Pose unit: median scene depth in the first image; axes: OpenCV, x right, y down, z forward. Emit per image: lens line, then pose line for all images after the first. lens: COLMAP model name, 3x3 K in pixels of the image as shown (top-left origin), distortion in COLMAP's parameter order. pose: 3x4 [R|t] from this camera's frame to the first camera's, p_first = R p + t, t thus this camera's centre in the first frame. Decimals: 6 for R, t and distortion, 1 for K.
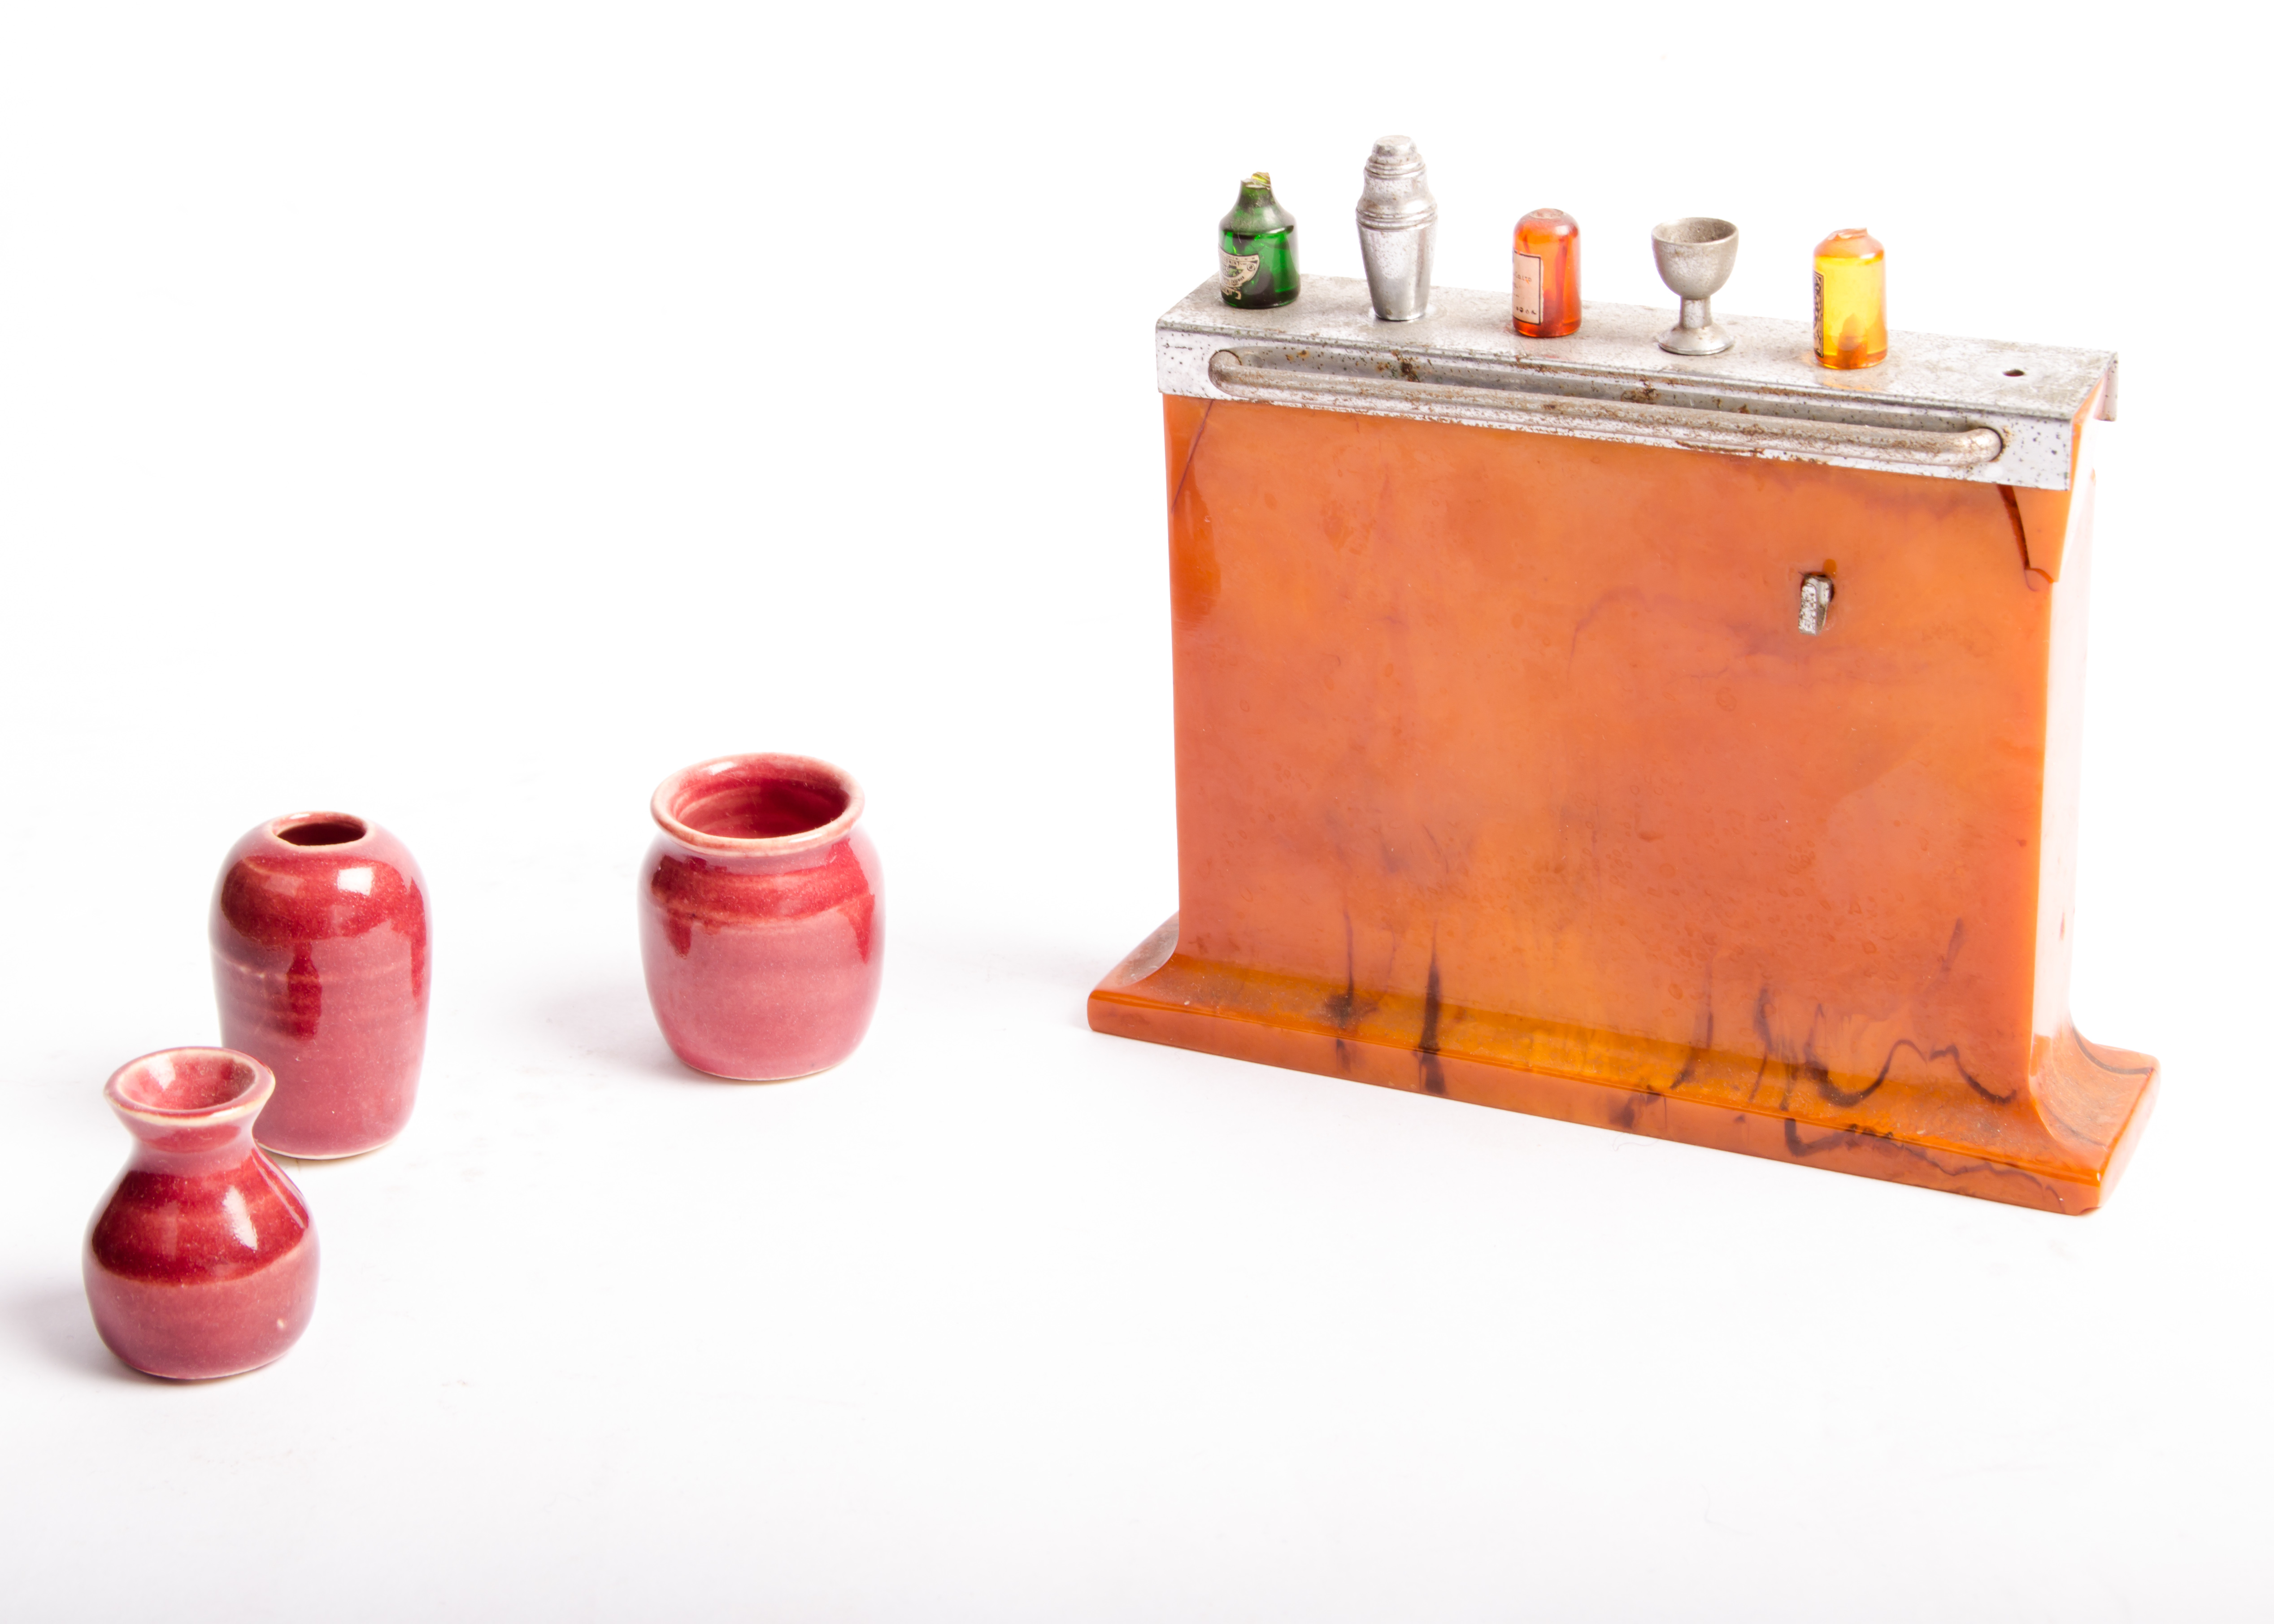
lens RADIAL K [[4061.7, 0, 1137.0], [0, 4061.7, 812.0], [0, 0, 1]] dist [-0.092756, -0.169523]
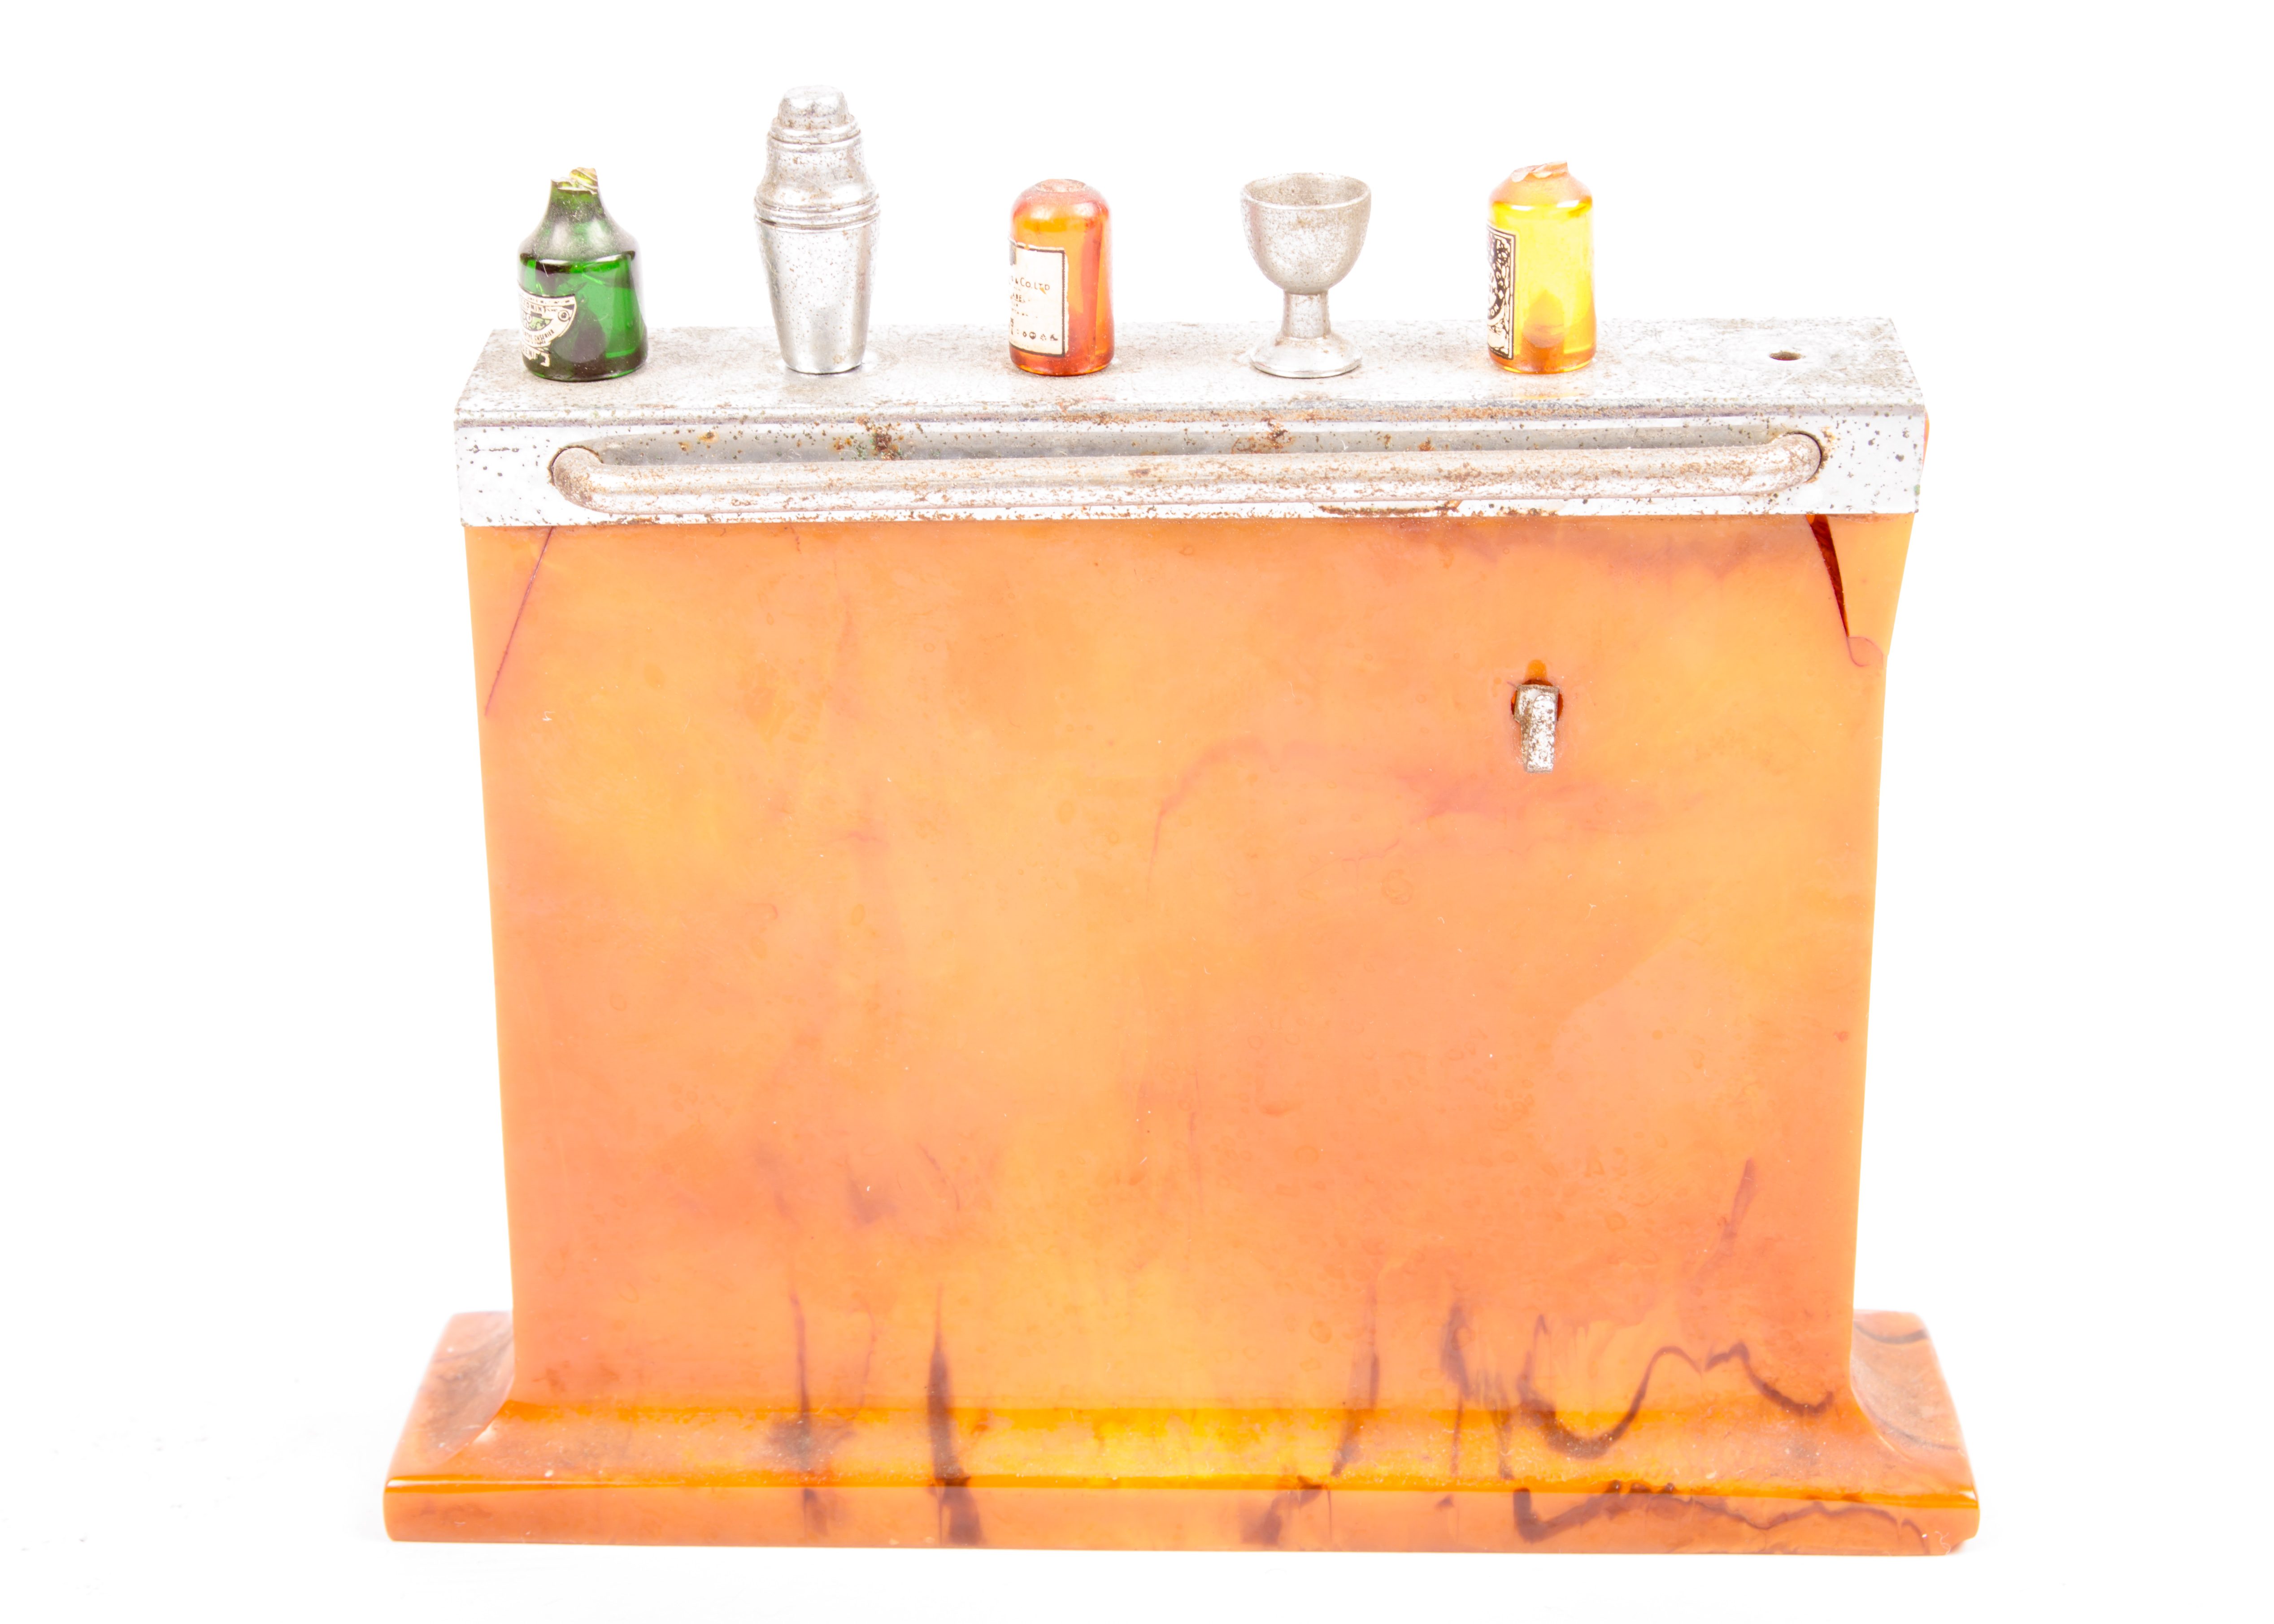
lens RADIAL K [[4584.7, 0, 1138.9], [0, 4584.7, 923.9], [0, 0, 1]] dist [-0.077853, -0.218335]
pose [[0.916937, -0.130947, 0.376934, -0.177234], [0.144042, 0.989549, -0.006630, -0.022652], [-0.372127, 0.060373, 0.926216, 0.311074]]
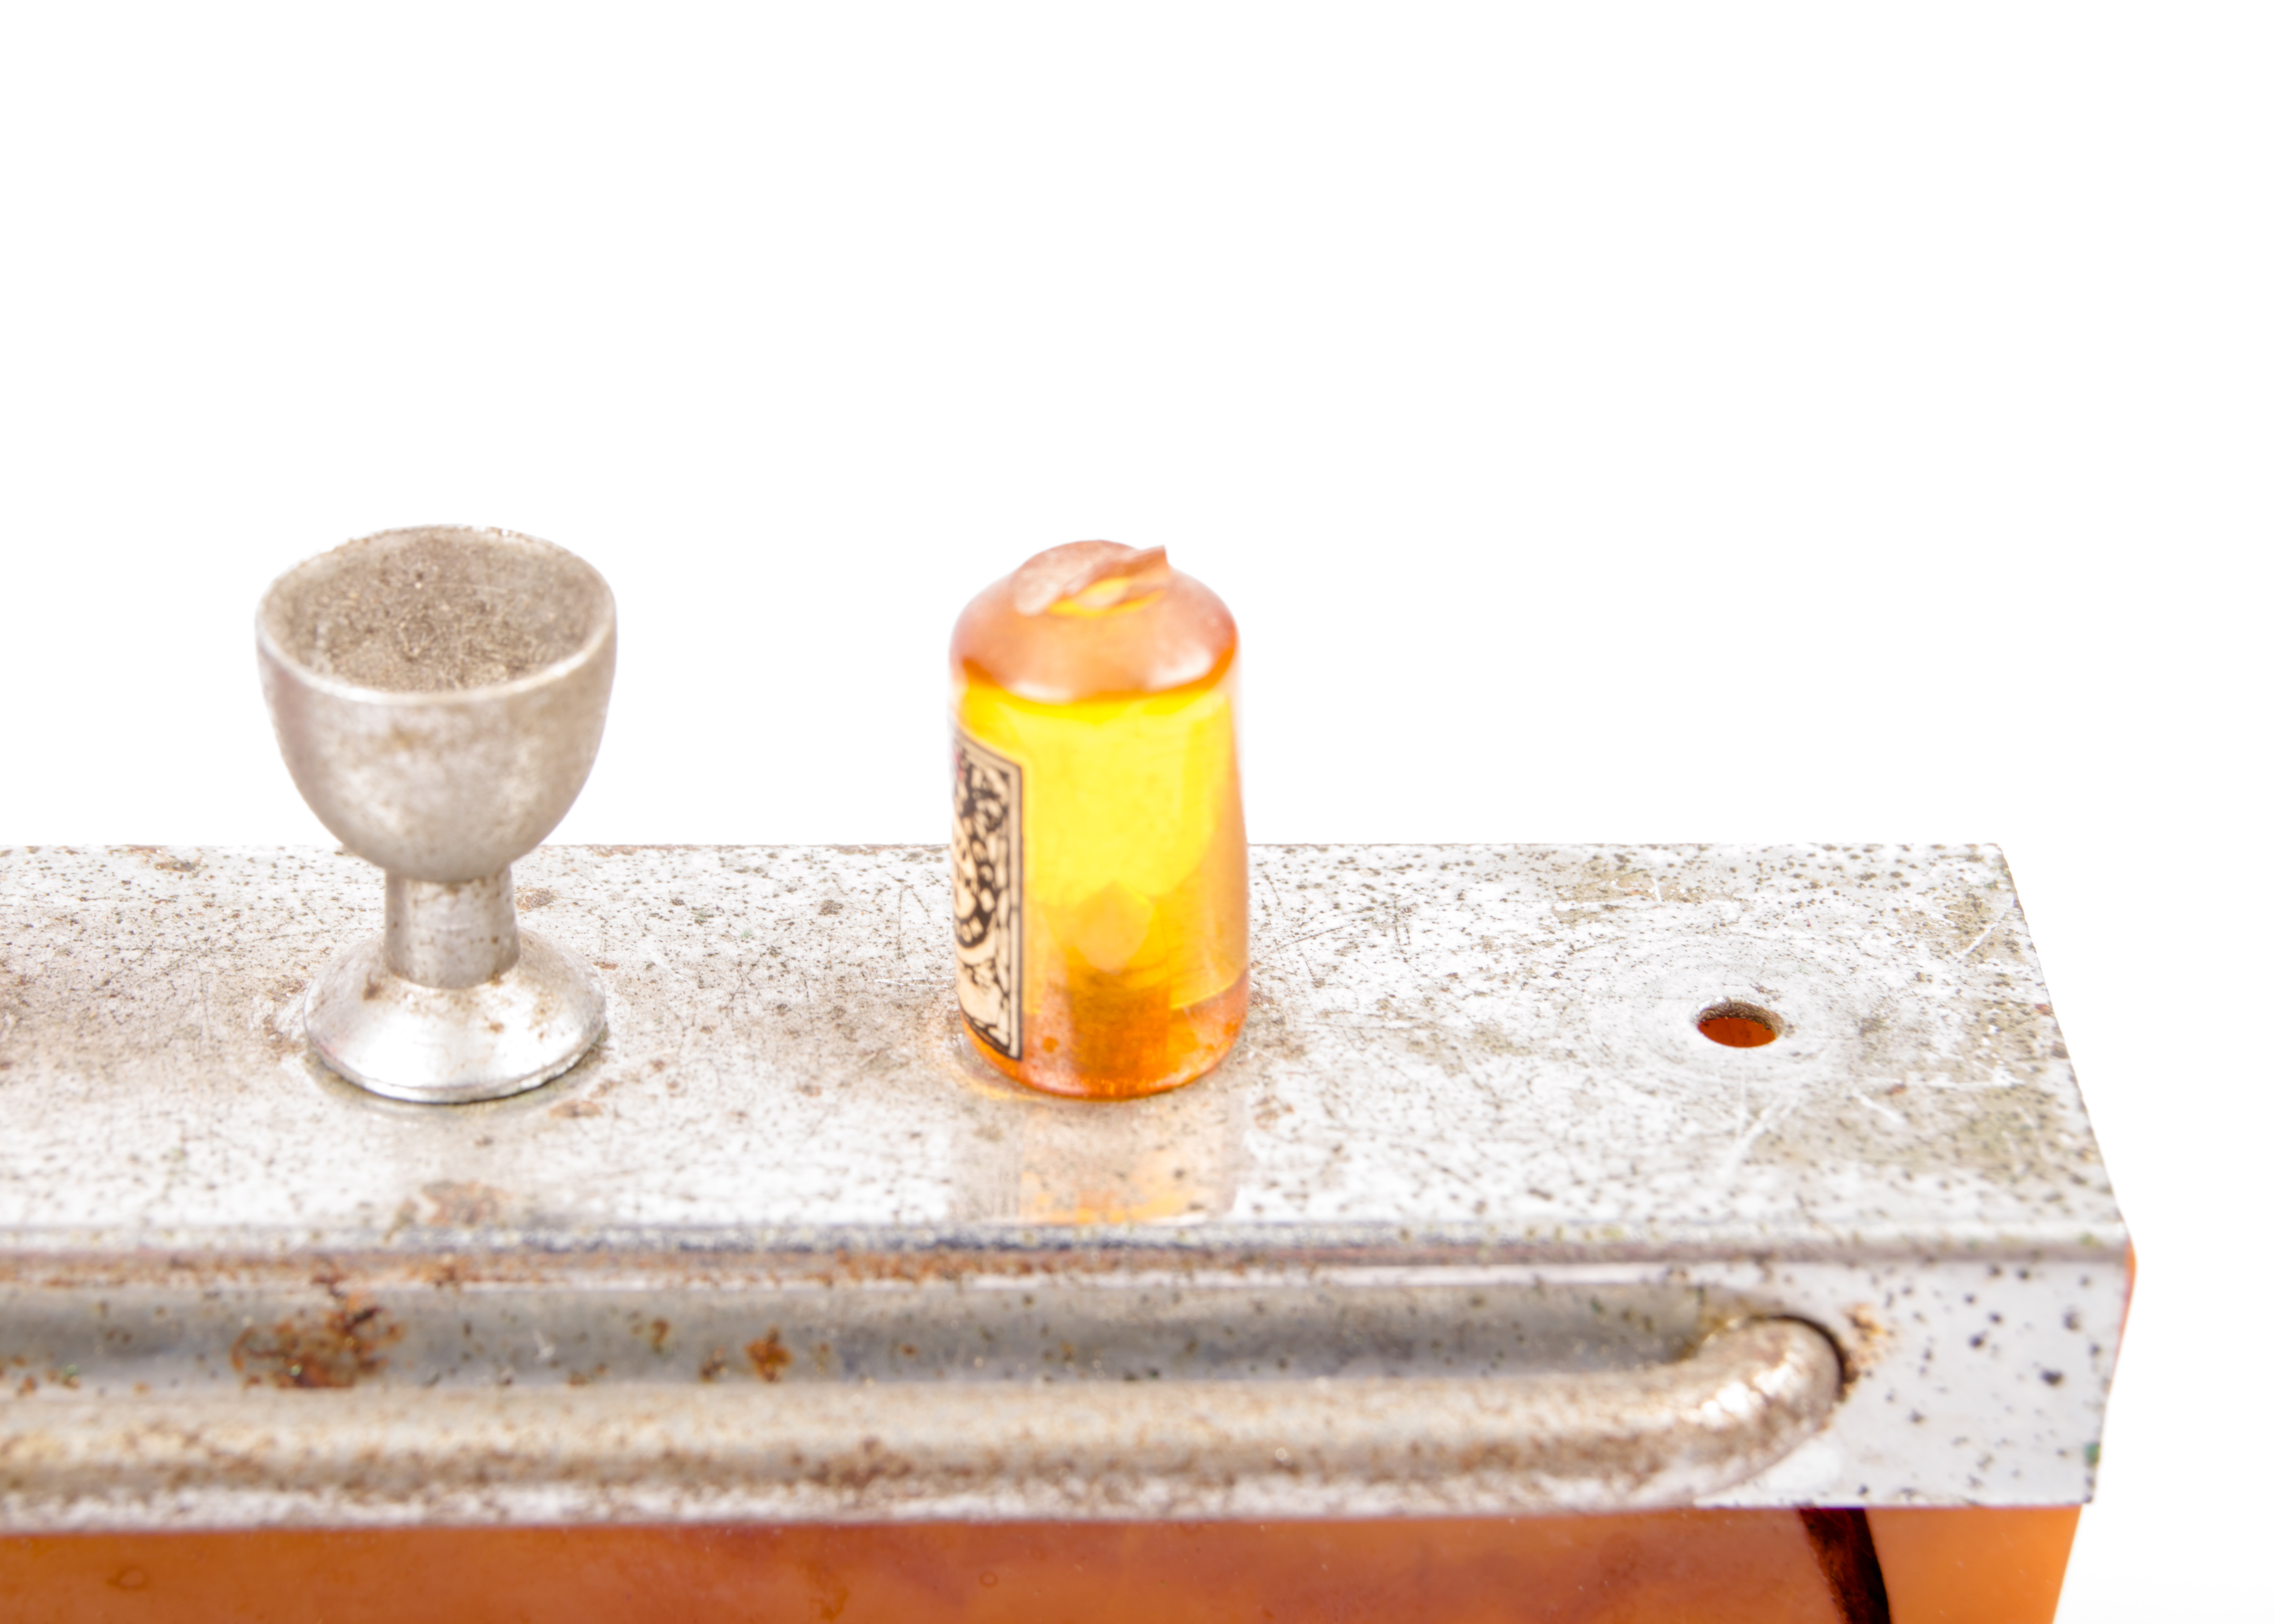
lens RADIAL K [[5962.0, 0, 1137.0], [0, 5962.0, 812.0], [0, 0, 1]] dist [0.015903, -0.164628]
pose [[0.886125, -0.155976, 0.436411, 0.017918], [0.132225, 0.987612, 0.084497, -0.150341], [-0.444184, -0.017171, 0.895771, 0.638588]]
